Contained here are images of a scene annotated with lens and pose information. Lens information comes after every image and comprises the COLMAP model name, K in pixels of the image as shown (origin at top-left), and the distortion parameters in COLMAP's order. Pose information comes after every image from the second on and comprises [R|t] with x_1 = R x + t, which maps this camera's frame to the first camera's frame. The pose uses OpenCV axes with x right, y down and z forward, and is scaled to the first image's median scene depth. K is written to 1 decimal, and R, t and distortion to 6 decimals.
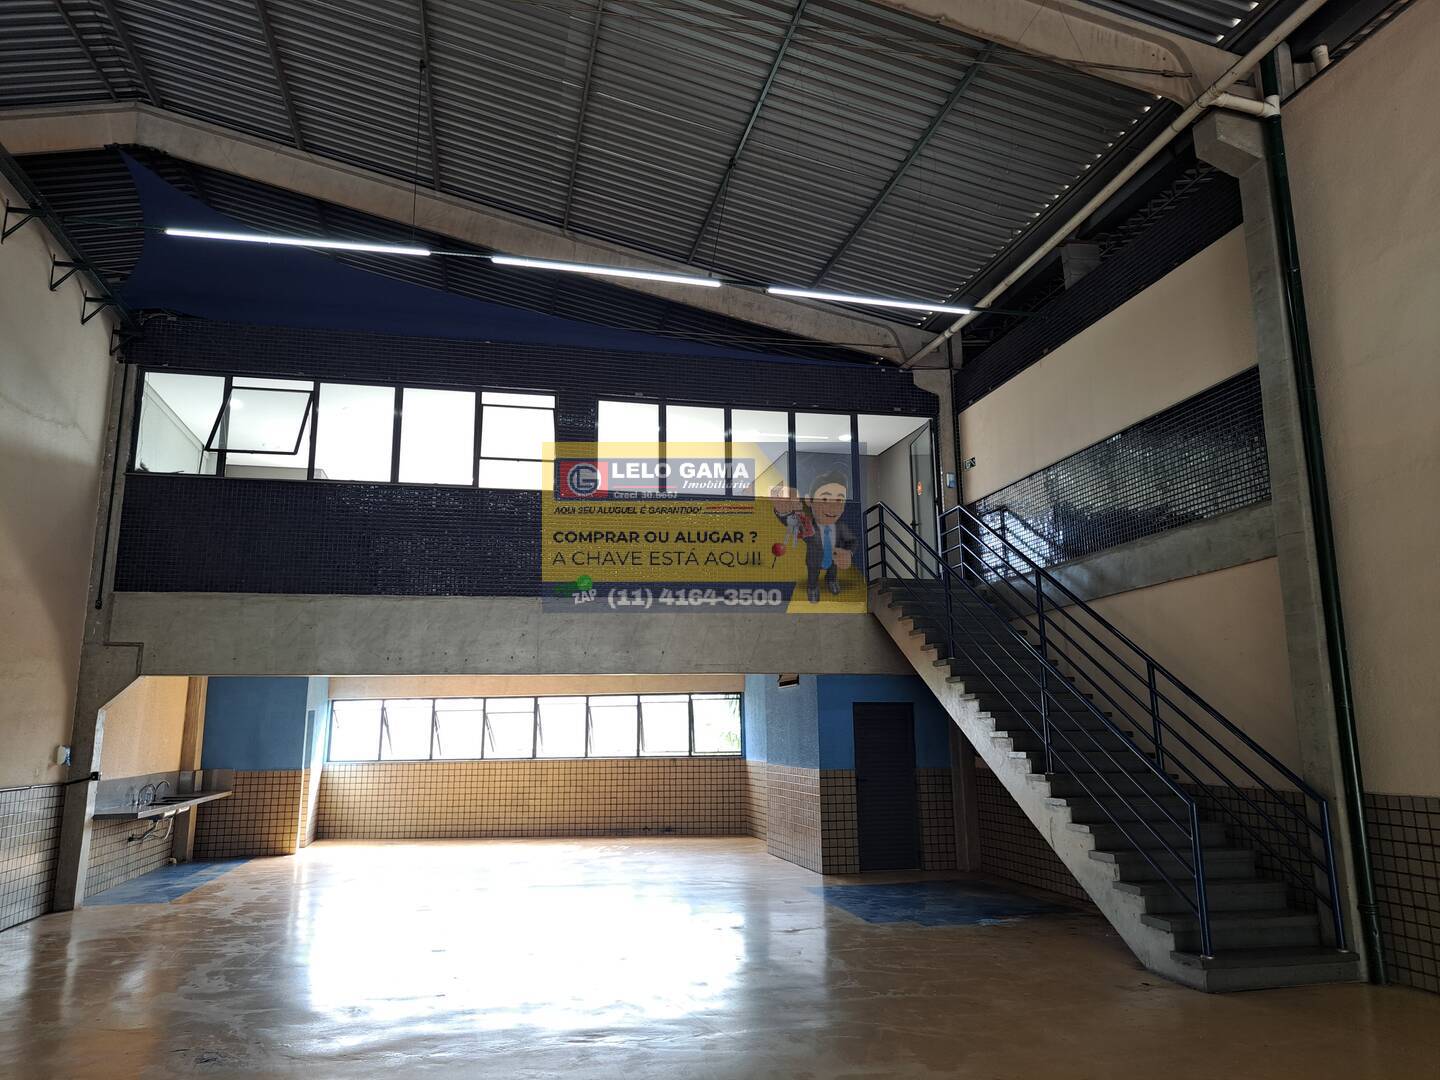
lens RADIAL K [[1036.4, 0, 727.7], [0, 1036.4, 519.5], [0, 0, 1]] dist [0.073052, -0.056487]
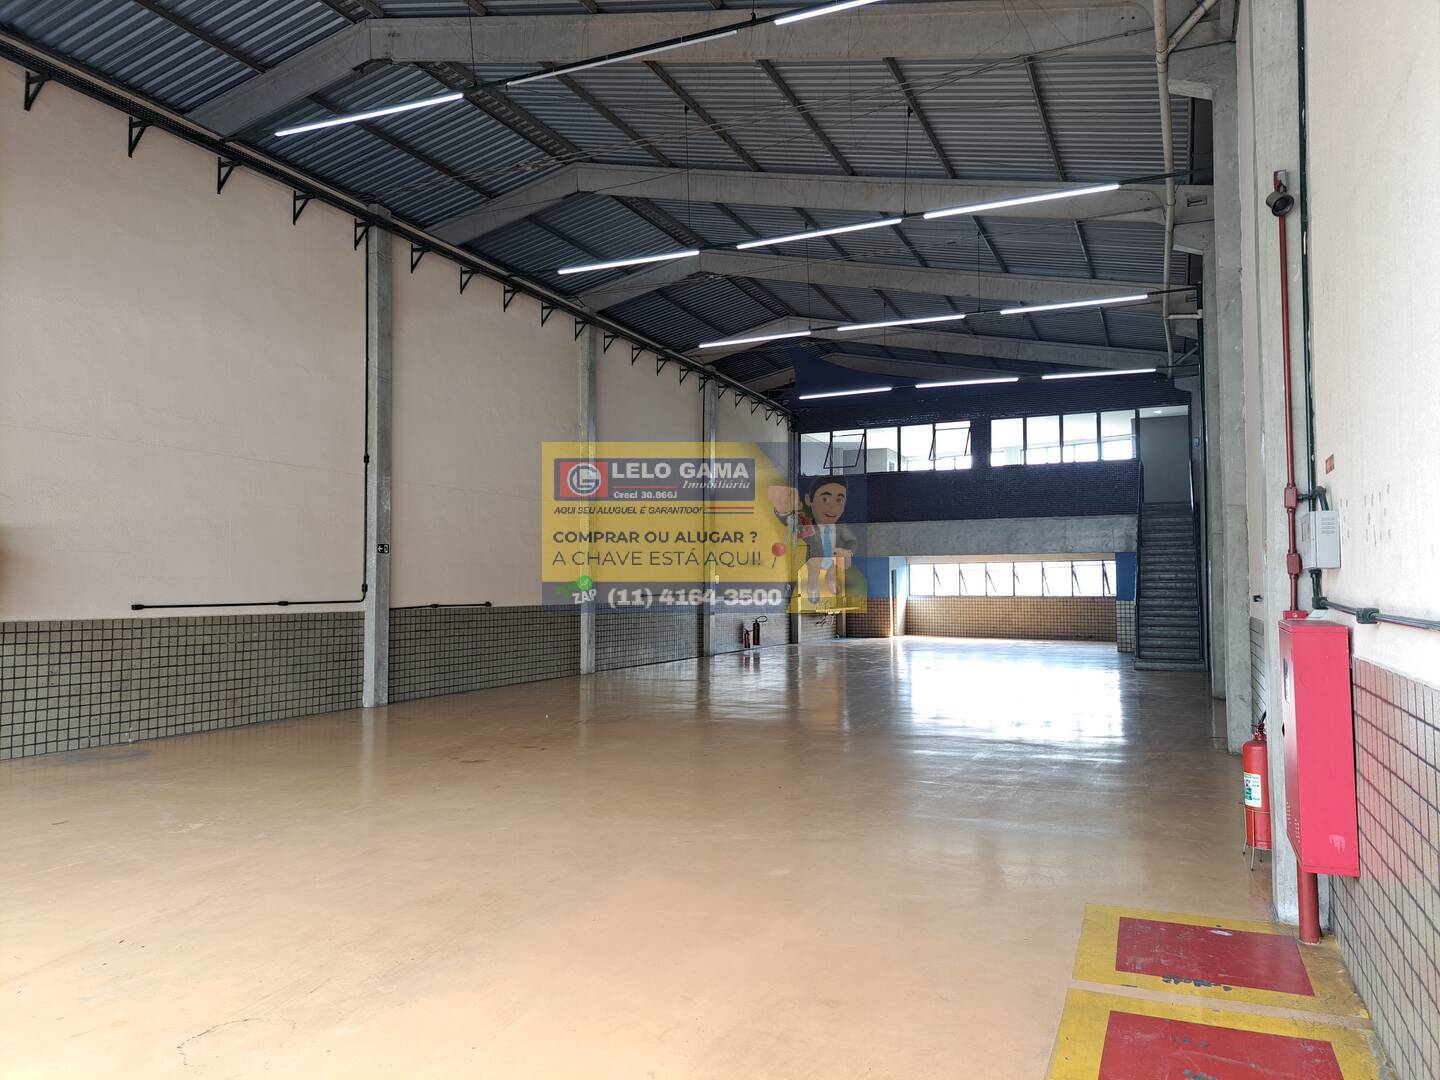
lens RADIAL K [[1036.4, 0, 722.2], [0, 1036.4, 546.5], [0, 0, 1]] dist [0.073052, -0.056487]
pose [[0.807590, -0.016554, -0.589512, 0.631421], [0.114009, 0.985132, 0.128522, -0.189718], [0.578619, -0.171003, 0.797469, -0.943529]]
